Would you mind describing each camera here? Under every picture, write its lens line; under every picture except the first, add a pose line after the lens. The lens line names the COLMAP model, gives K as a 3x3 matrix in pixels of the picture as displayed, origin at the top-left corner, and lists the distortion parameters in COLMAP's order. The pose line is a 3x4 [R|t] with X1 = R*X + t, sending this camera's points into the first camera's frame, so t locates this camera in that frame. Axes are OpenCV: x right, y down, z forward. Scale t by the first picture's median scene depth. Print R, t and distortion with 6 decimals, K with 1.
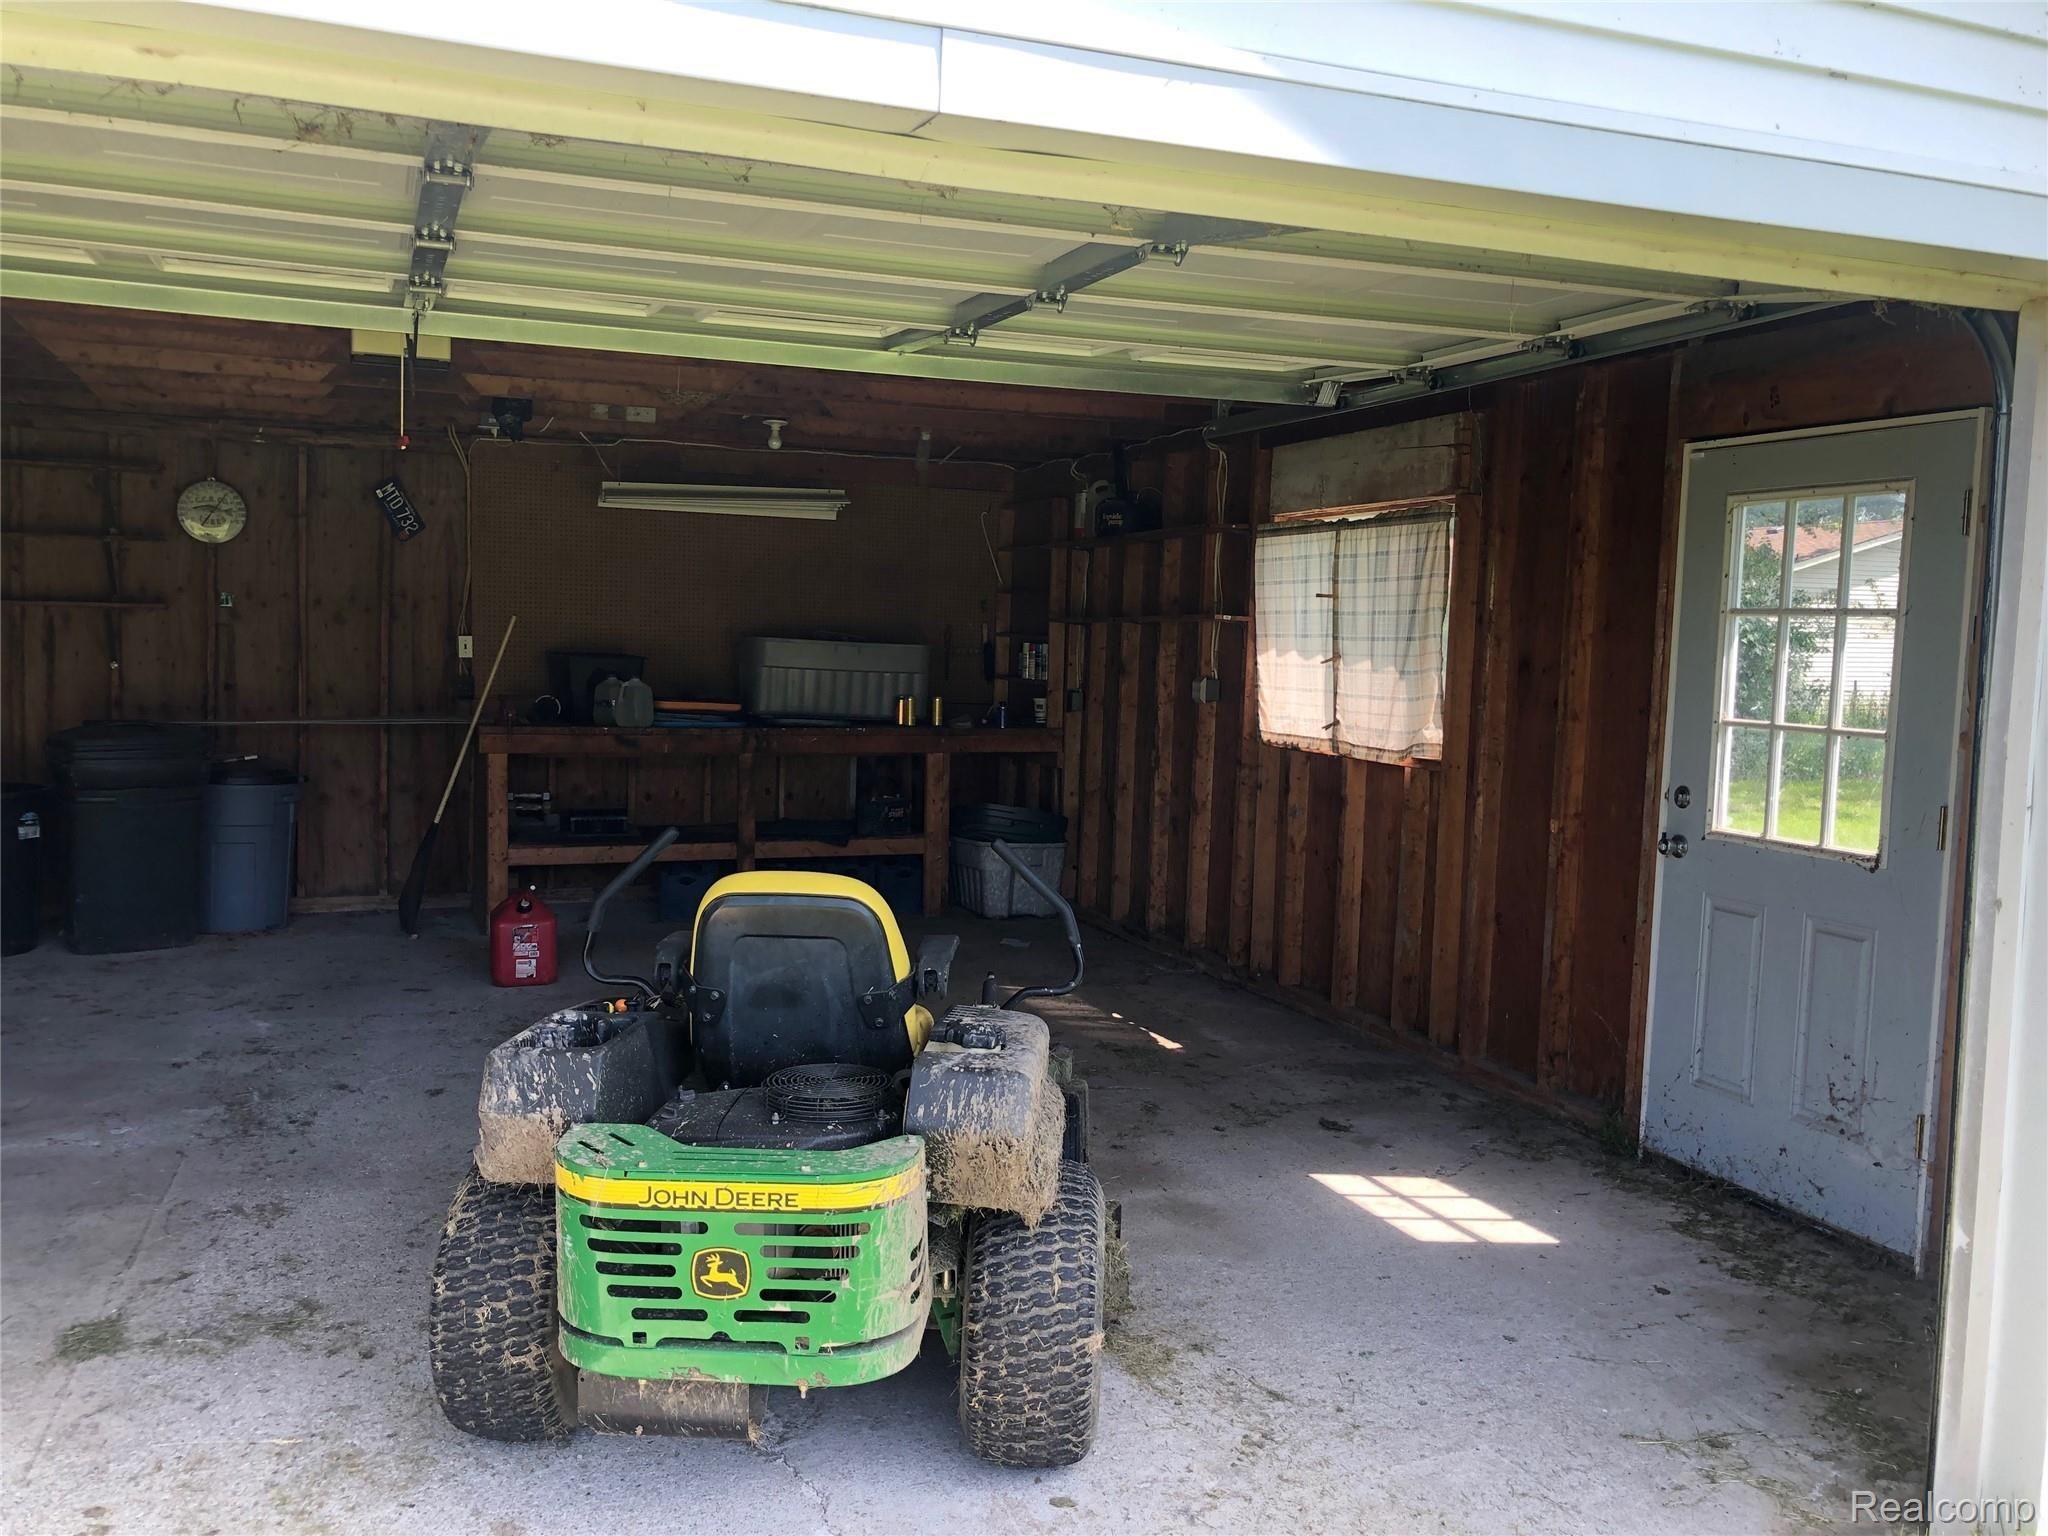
lens RADIAL K [[1773.3, 0, 1024.2], [0, 1773.3, 767.8], [0, 0, 1]] dist [0.062188, -0.077666]
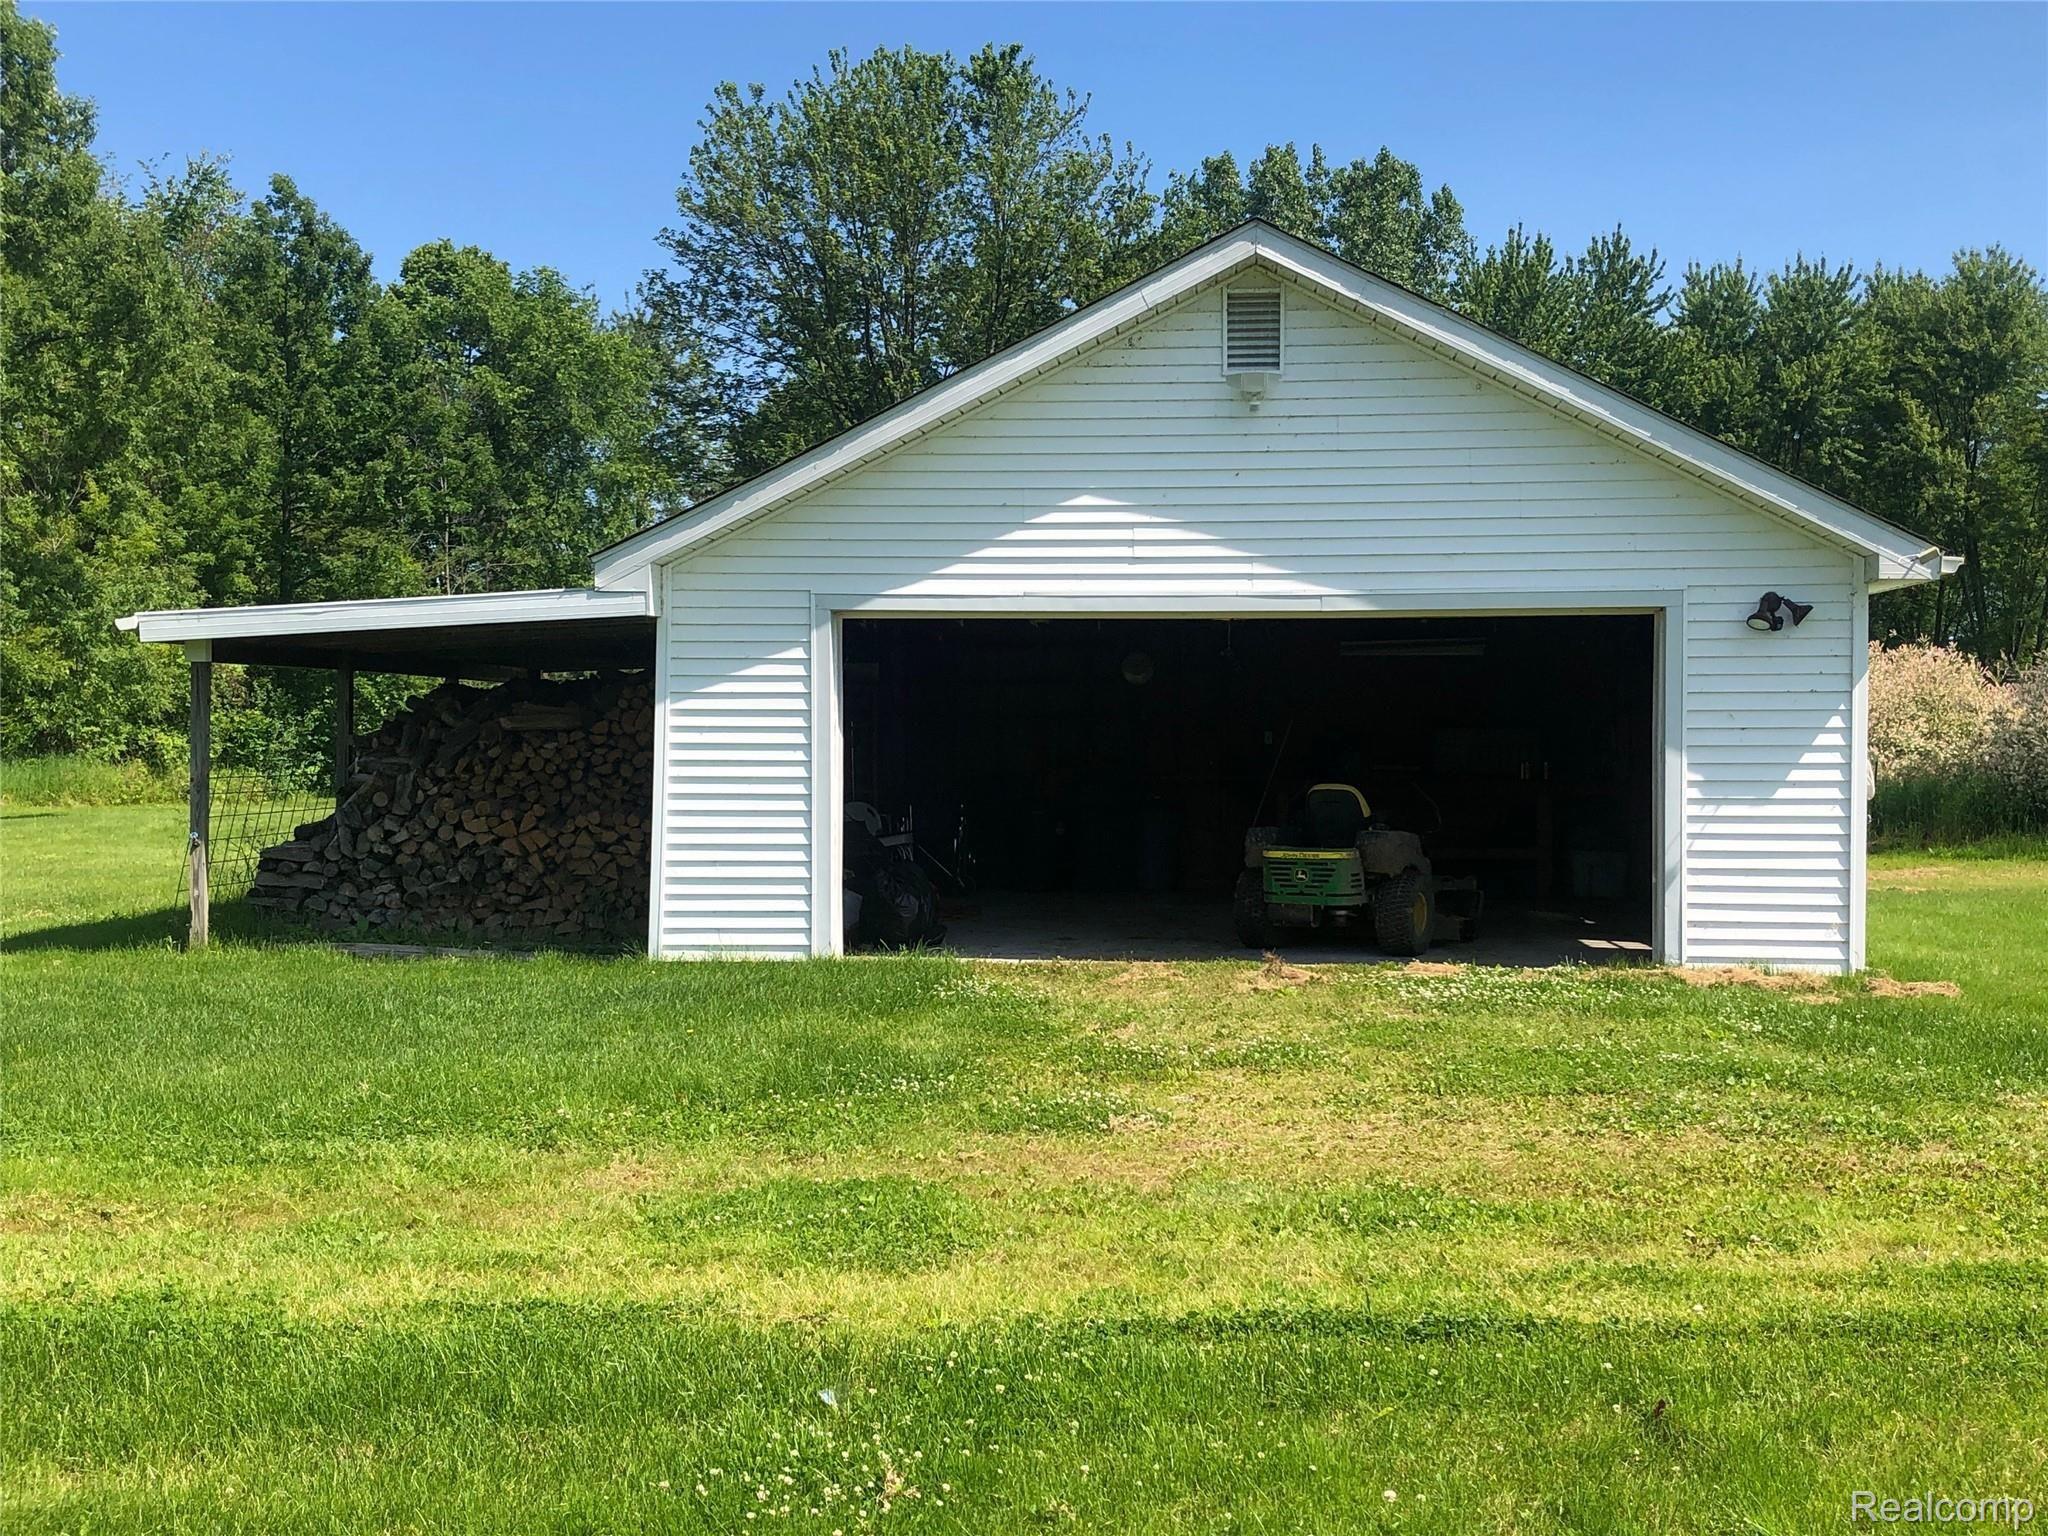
lens RADIAL K [[1773.3, 0, 995.0], [0, 1773.3, 793.7], [0, 0, 1]] dist [0.062188, -0.077666]
pose [[0.889653, -0.009424, -0.456541, 0.922942], [-0.012138, 0.998946, -0.044275, 0.256884], [0.456477, 0.044931, 0.888600, -2.535803]]
